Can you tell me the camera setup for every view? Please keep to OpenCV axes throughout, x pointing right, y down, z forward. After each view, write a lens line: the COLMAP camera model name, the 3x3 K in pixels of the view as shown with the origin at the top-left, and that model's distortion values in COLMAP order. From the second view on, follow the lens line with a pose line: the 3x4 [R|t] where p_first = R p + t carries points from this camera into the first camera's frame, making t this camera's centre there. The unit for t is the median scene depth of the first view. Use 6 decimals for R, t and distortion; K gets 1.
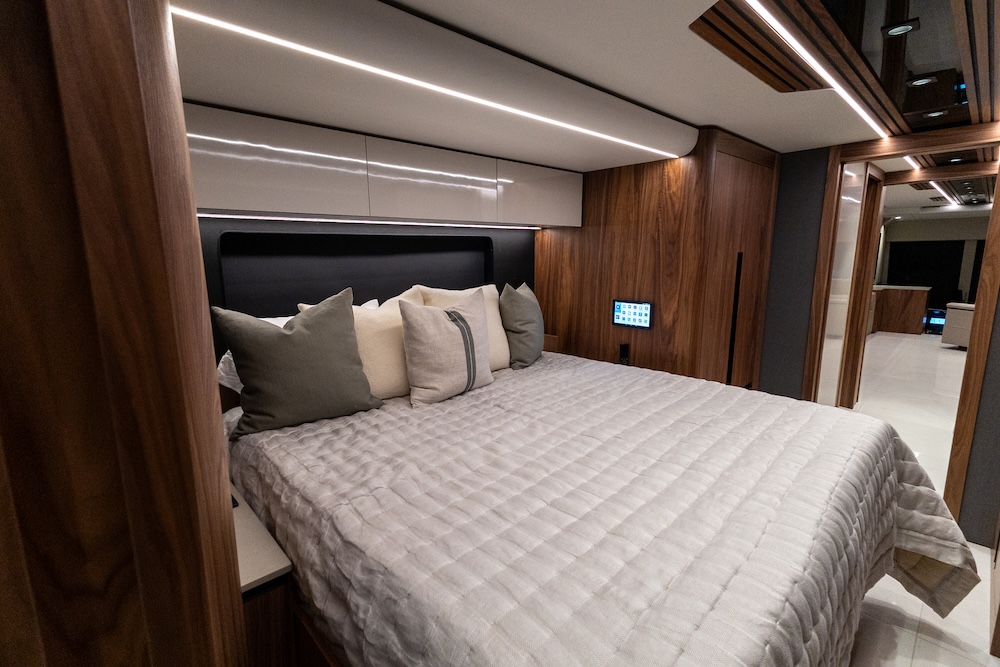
lens RADIAL K [[452.6, 0, 495.7], [0, 452.6, 328.8], [0, 0, 1]] dist [0.033909, -0.000020]
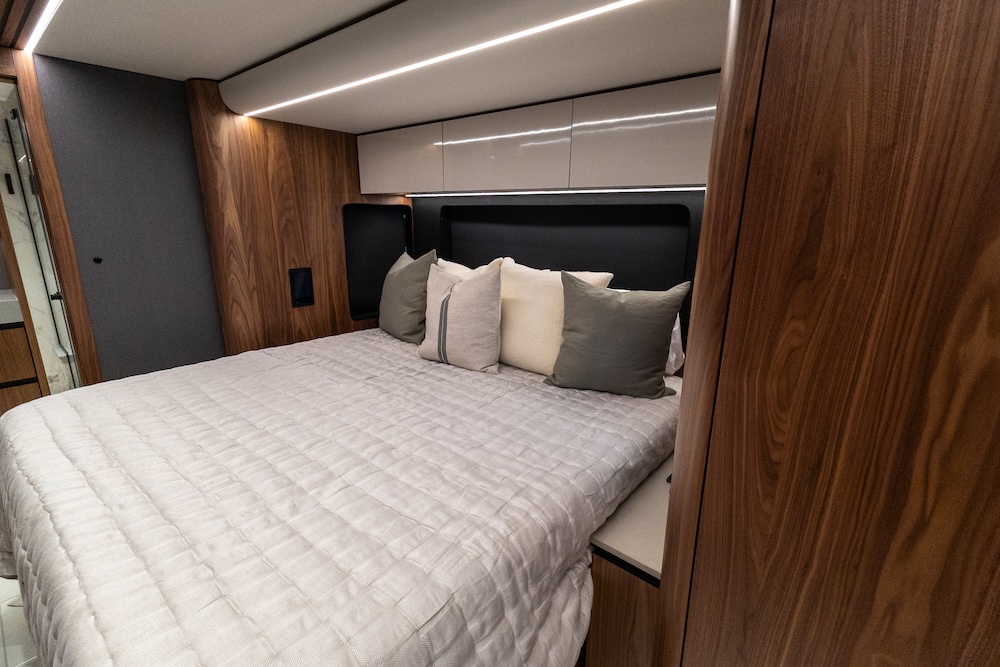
lens RADIAL K [[452.6, 0, 495.7], [0, 452.6, 328.8], [0, 0, 1]] dist [0.033909, -0.000020]
pose [[0.080808, 0.250155, -0.964828, 0.821028], [-0.172156, 0.956948, 0.233693, -0.174359], [0.981750, 0.147216, 0.120395, 0.883892]]
